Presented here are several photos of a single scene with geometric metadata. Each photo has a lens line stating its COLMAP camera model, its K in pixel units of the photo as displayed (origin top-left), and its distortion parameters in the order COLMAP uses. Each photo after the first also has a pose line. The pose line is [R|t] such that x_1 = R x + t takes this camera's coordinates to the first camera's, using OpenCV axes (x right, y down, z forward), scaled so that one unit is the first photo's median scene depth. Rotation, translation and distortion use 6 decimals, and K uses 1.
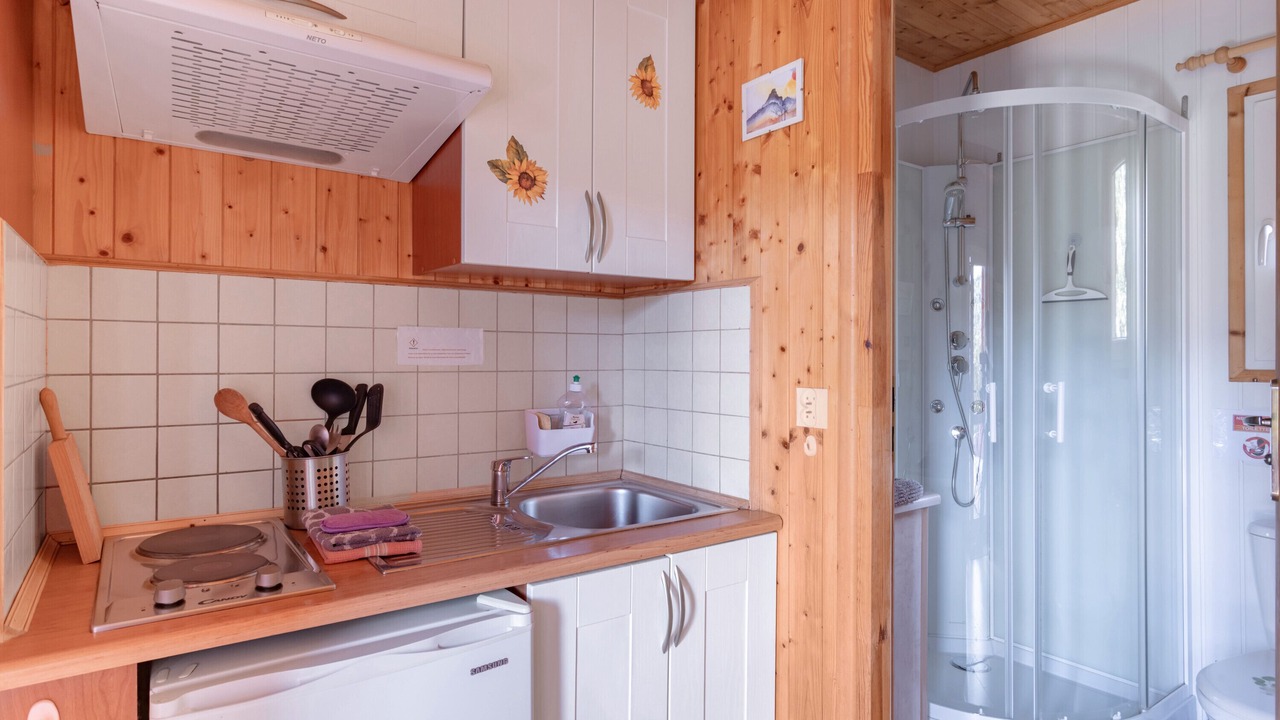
lens RADIAL K [[693.8, 0, 634.4], [0, 693.8, 355.0], [0, 0, 1]] dist [-0.001304, 0.002295]
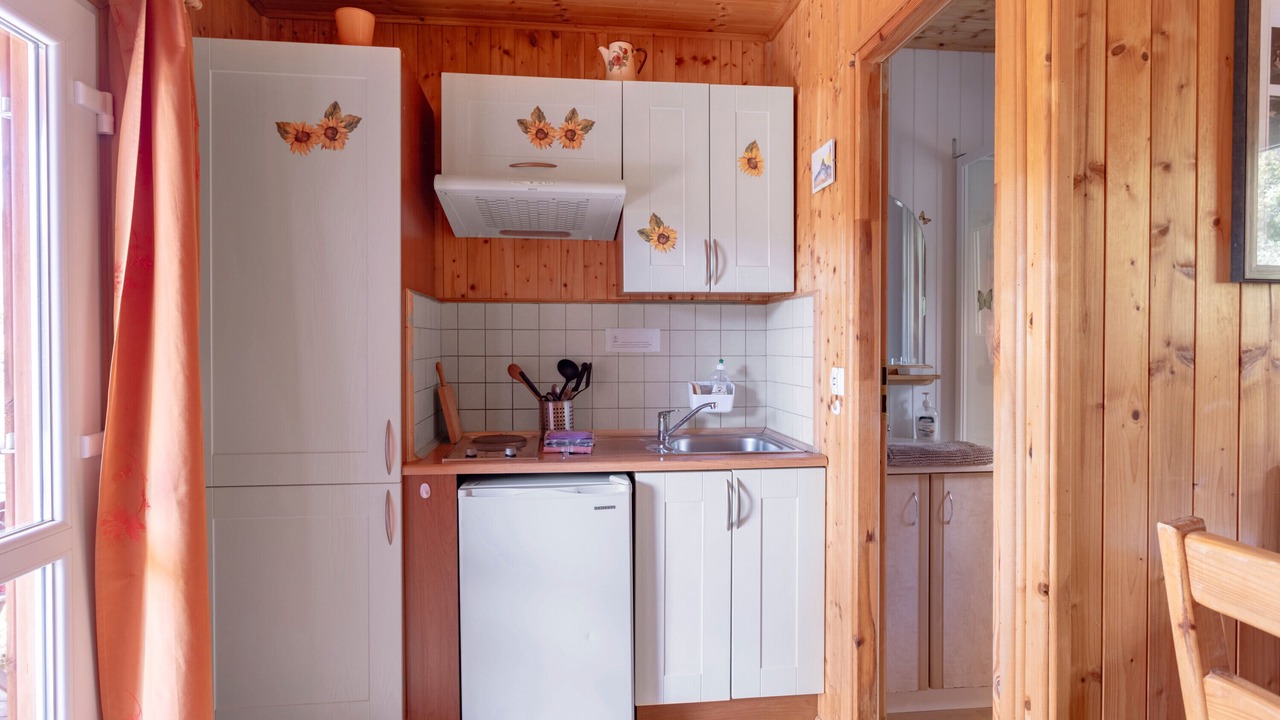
lens RADIAL K [[693.8, 0, 634.7], [0, 693.8, 353.2], [0, 0, 1]] dist [-0.001304, 0.002295]
pose [[0.872430, 0.001086, -0.488739, 0.580685], [0.004778, 0.999931, 0.010751, 0.000468], [0.488717, -0.011714, 0.872364, -0.457103]]
